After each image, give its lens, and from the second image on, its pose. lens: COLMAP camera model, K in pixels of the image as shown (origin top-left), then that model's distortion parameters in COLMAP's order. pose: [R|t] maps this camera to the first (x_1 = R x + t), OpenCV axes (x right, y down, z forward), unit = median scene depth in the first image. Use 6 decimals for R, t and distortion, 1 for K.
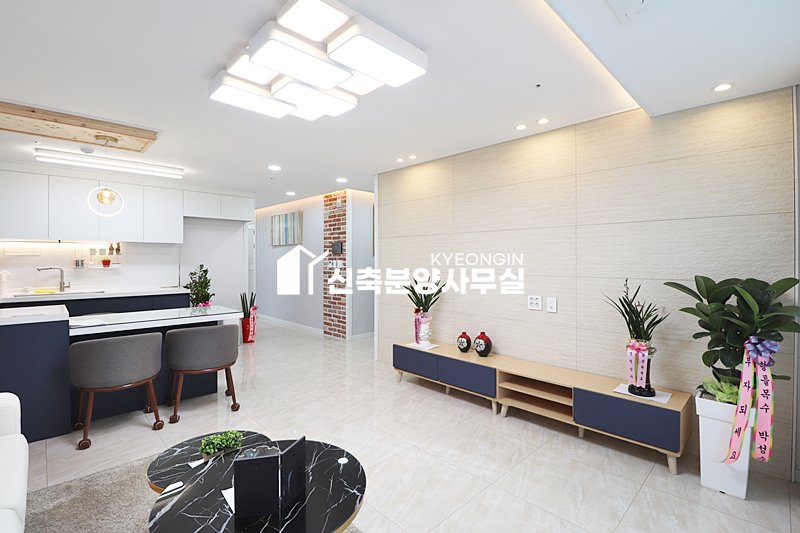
lens RADIAL K [[372.1, 0, 403.0], [0, 372.1, 258.8], [0, 0, 1]] dist [-0.000930, -0.011220]
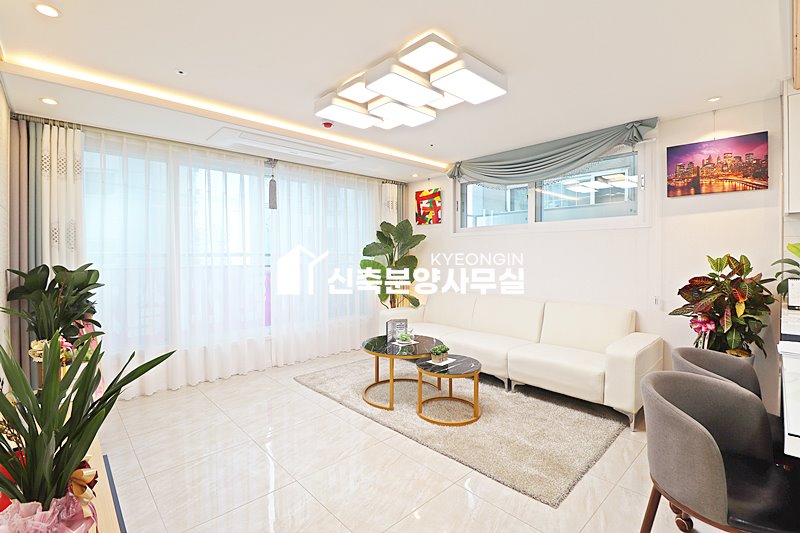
lens RADIAL K [[372.1, 0, 403.0], [0, 372.1, 258.8], [0, 0, 1]] dist [-0.000930, -0.011220]
pose [[-0.999686, 0.003775, 0.024764, -0.152182], [0.003921, 0.999975, 0.005871, 0.013078], [-0.024741, 0.005966, -0.999676, 1.200448]]
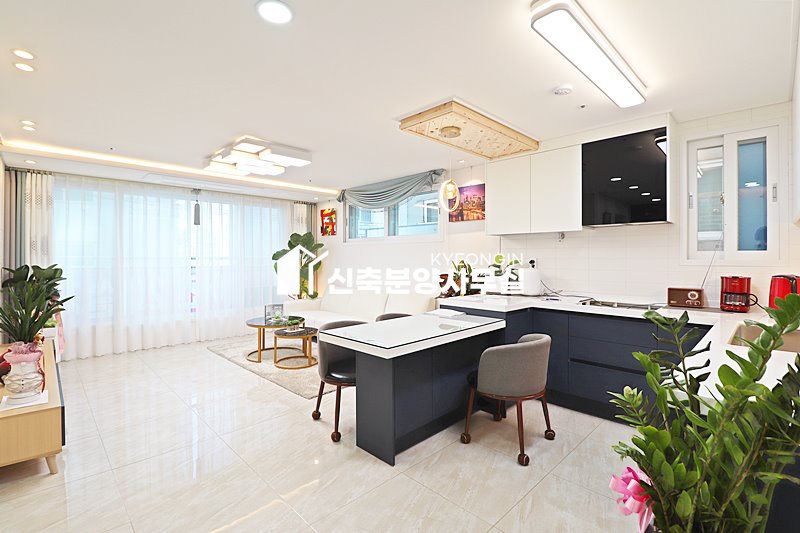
lens RADIAL K [[372.1, 0, 403.0], [0, 372.1, 258.8], [0, 0, 1]] dist [-0.000930, -0.011220]
pose [[-0.999998, -0.000554, -0.002128, -0.550439], [-0.000549, 0.999996, -0.002715, 0.010098], [0.002129, -0.002714, -0.999994, 1.591554]]
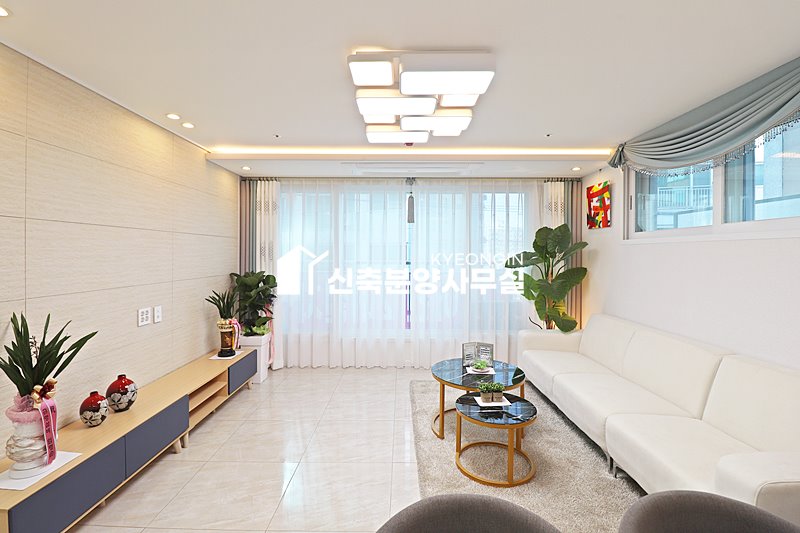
lens RADIAL K [[373.7, 0, 397.6], [0, 373.7, 258.8], [0, 0, 1]] dist [0.000438, -0.012473]
pose [[-0.703501, -0.011036, 0.710608, -0.555205], [-0.006779, 0.999938, 0.008818, -0.022025], [-0.710662, 0.001386, -0.703533, 1.000578]]
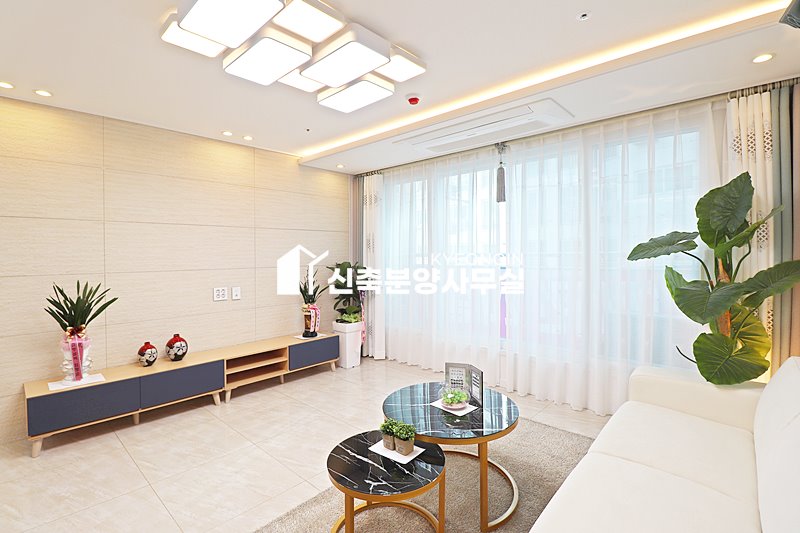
lens RADIAL K [[373.7, 0, 397.6], [0, 373.7, 258.8], [0, 0, 1]] dist [0.000438, -0.012473]
pose [[-0.045182, -0.013422, 0.998889, -0.647371], [0.003073, 0.999903, 0.013575, 0.000768], [-0.998974, 0.003683, -0.045137, 0.444406]]
